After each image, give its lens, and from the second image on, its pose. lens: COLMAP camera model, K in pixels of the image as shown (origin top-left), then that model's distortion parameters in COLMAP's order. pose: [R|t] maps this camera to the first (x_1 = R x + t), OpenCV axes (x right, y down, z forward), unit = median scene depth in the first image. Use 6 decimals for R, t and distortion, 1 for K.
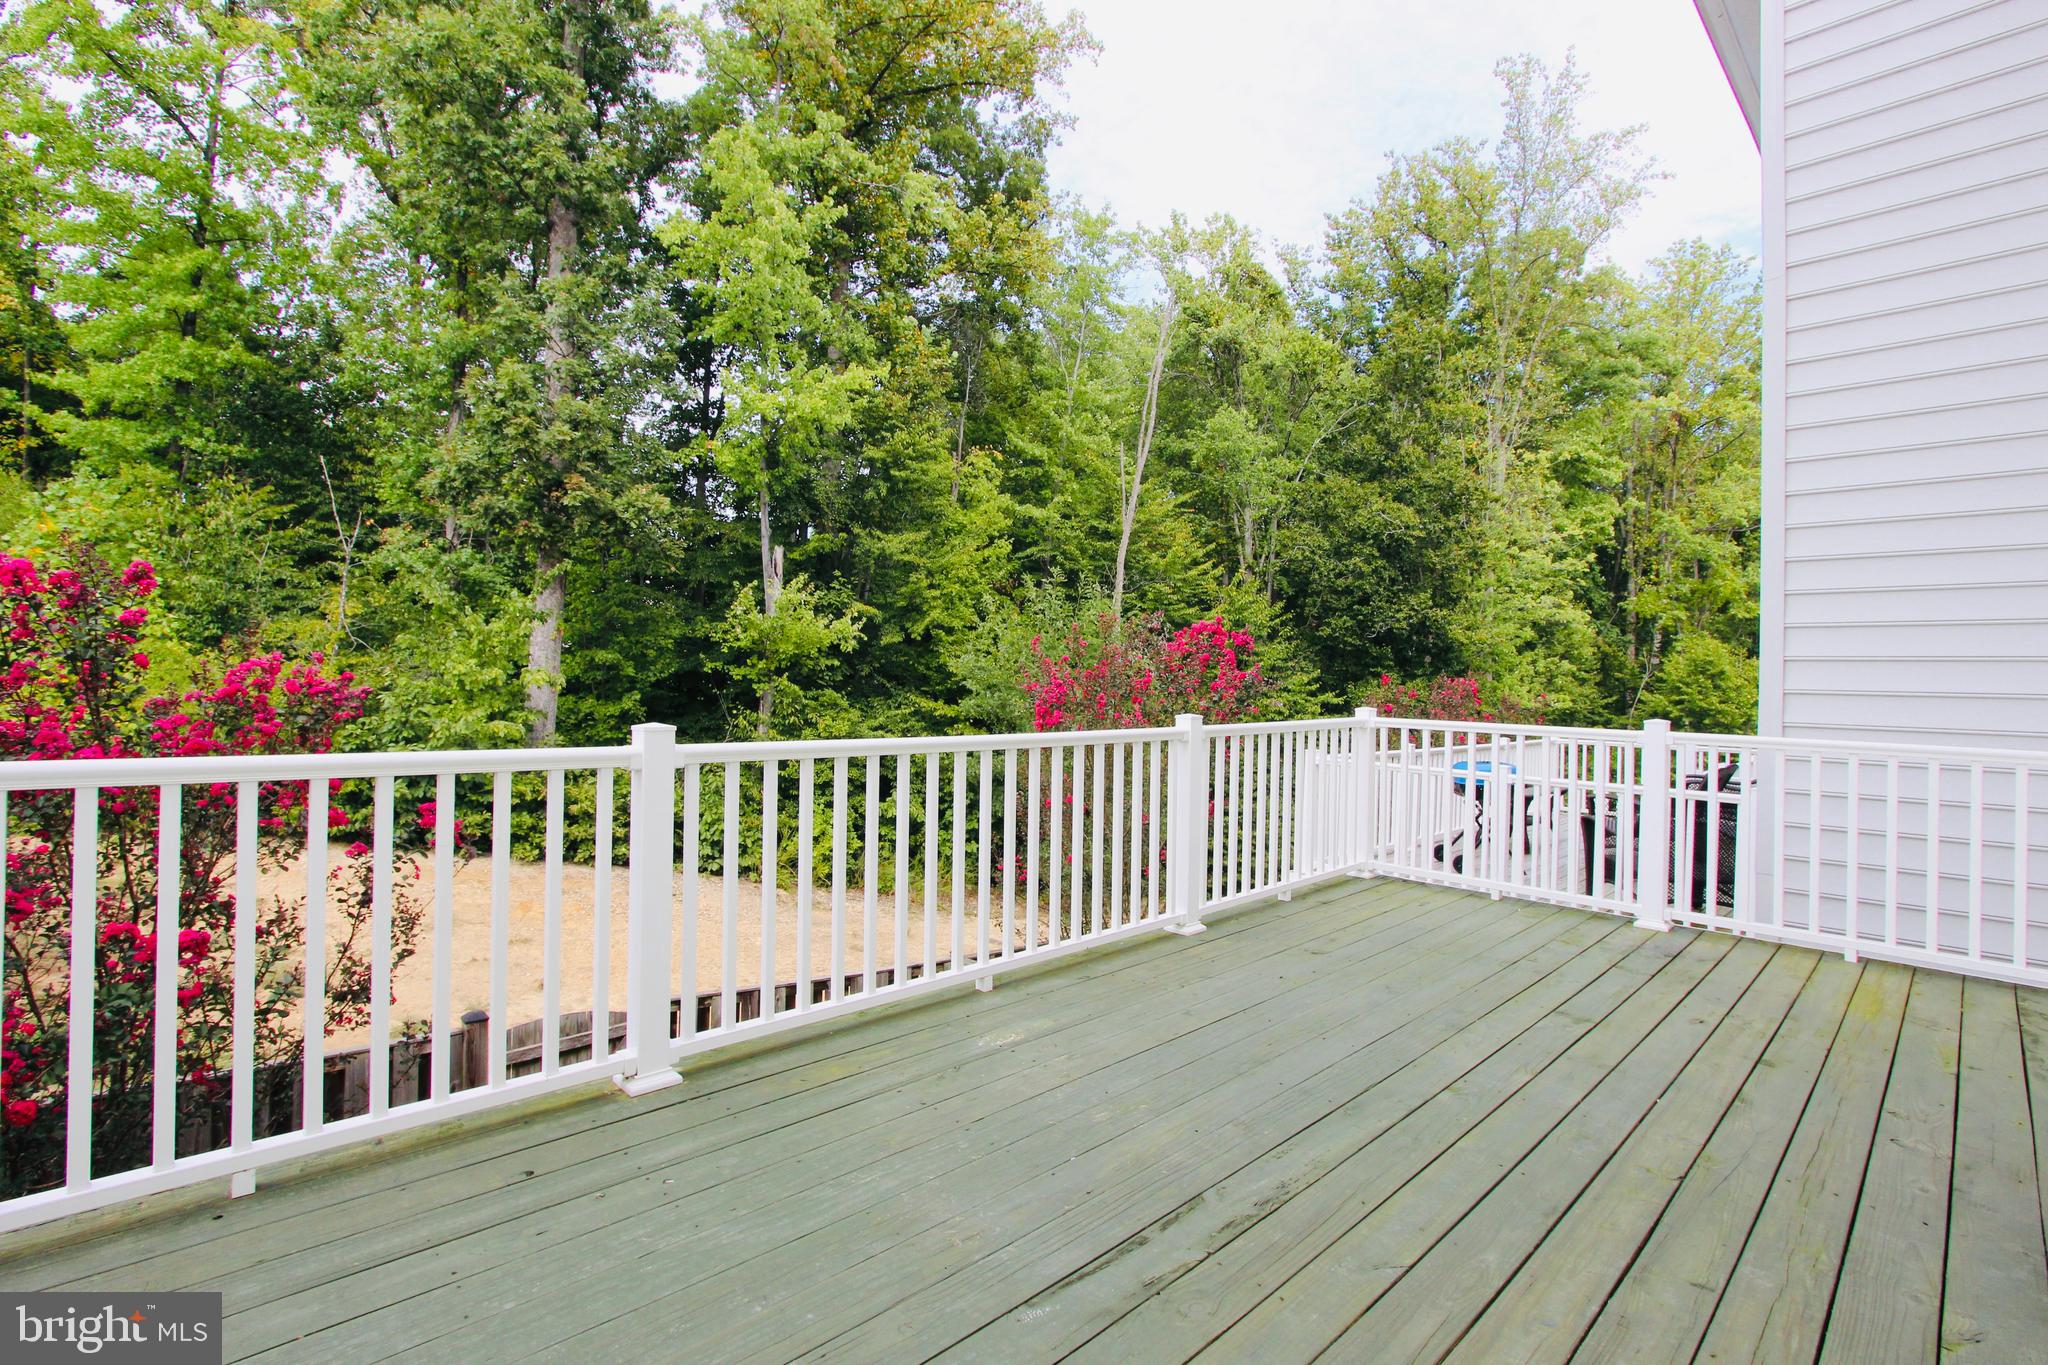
lens RADIAL K [[948.4, 0, 1023.8], [0, 948.4, 695.5], [0, 0, 1]] dist [0.000151, 0.001298]
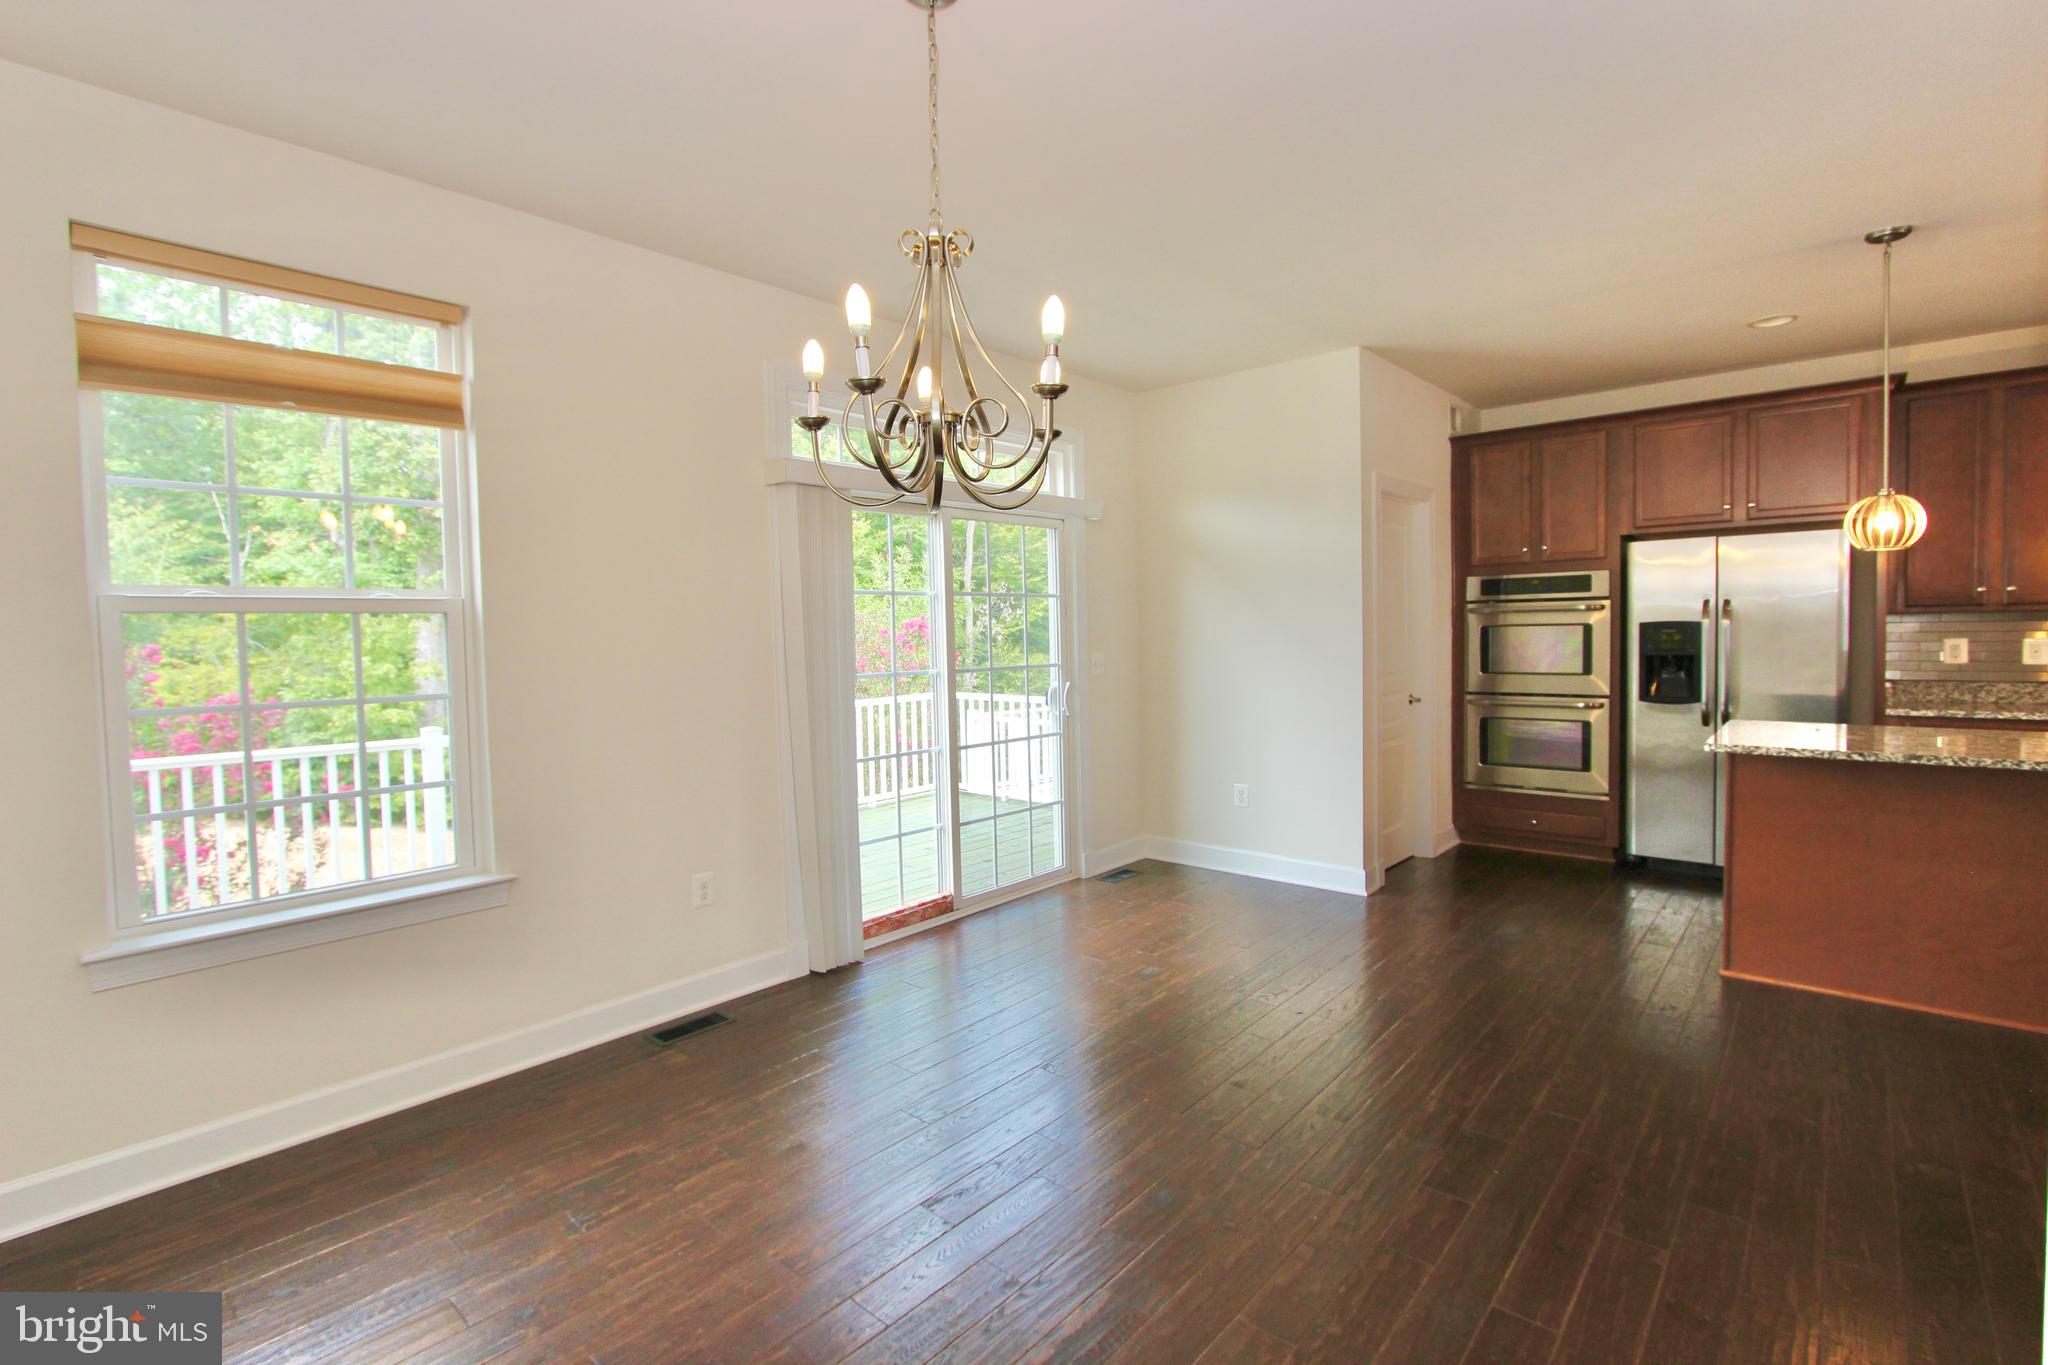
lens RADIAL K [[948.4, 0, 1035.5], [0, 948.4, 689.8], [0, 0, 1]] dist [0.000151, 0.001298]
pose [[0.996151, -0.039372, 0.078319, 0.129718], [0.034963, 0.997768, 0.056885, -0.033575], [-0.080384, -0.053927, 0.995304, -0.197922]]
